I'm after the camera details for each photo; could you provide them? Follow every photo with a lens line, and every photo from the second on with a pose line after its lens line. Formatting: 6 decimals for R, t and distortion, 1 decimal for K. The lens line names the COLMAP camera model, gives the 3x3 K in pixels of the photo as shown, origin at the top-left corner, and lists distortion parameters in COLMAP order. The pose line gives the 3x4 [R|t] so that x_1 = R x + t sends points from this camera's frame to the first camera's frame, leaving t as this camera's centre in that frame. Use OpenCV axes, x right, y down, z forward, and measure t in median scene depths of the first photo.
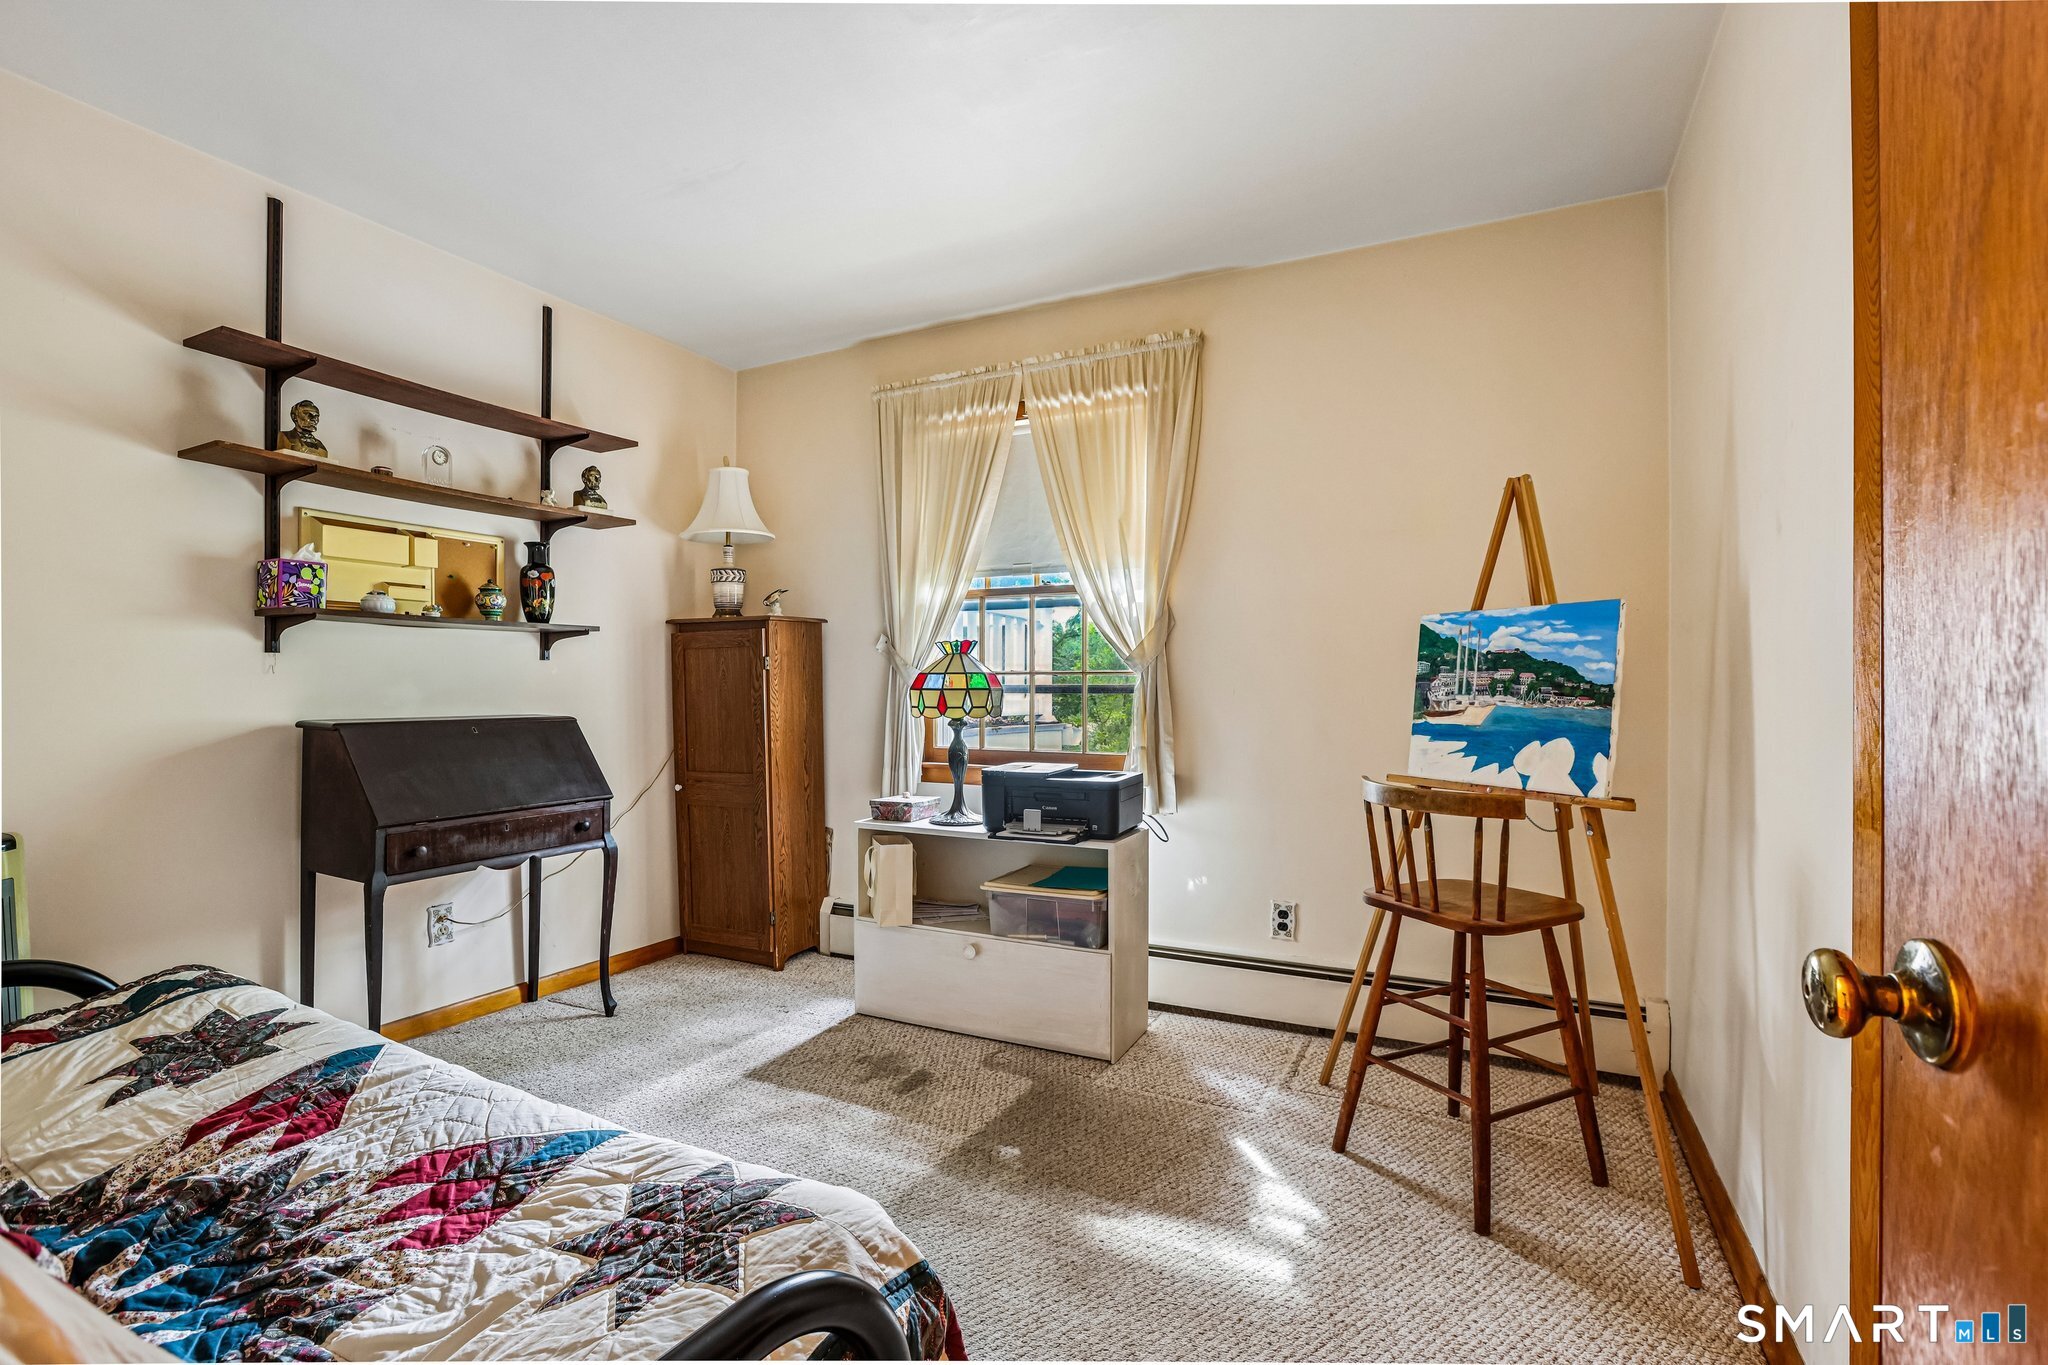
lens RADIAL K [[944.1, 0, 1025.3], [0, 944.1, 682.5], [0, 0, 1]] dist [-0.023282, 0.000108]
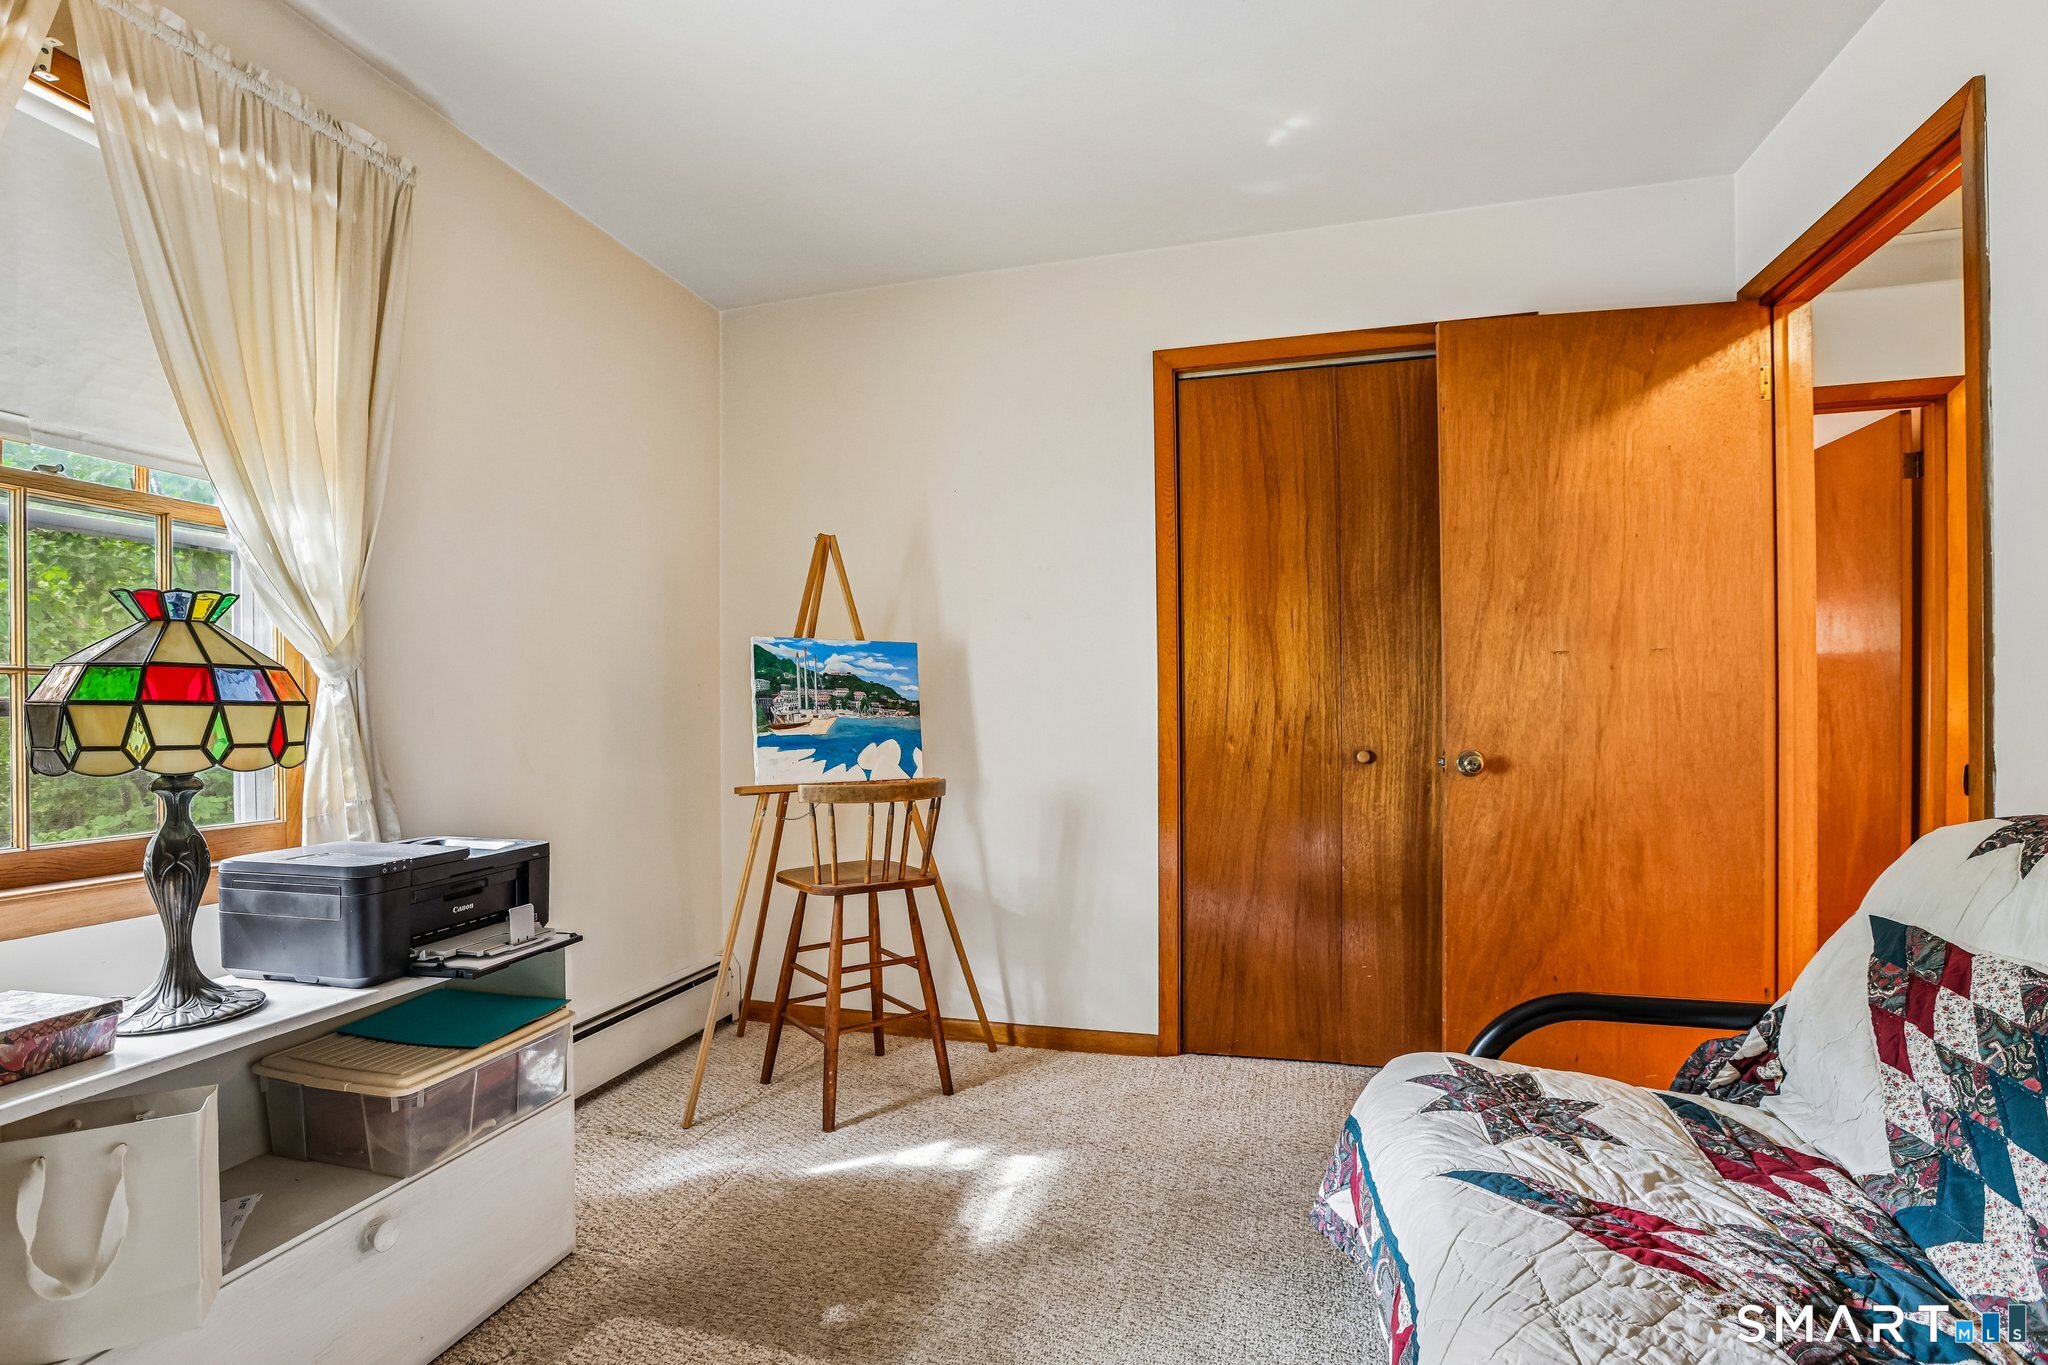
lens RADIAL K [[944.1, 0, 1053.4], [0, 944.1, 714.3], [0, 0, 1]] dist [-0.023282, 0.000108]
pose [[-0.202050, -0.007196, 0.979349, -0.776812], [0.000448, 0.999972, 0.007440, 0.011104], [-0.979375, 0.001942, -0.202041, 0.967957]]
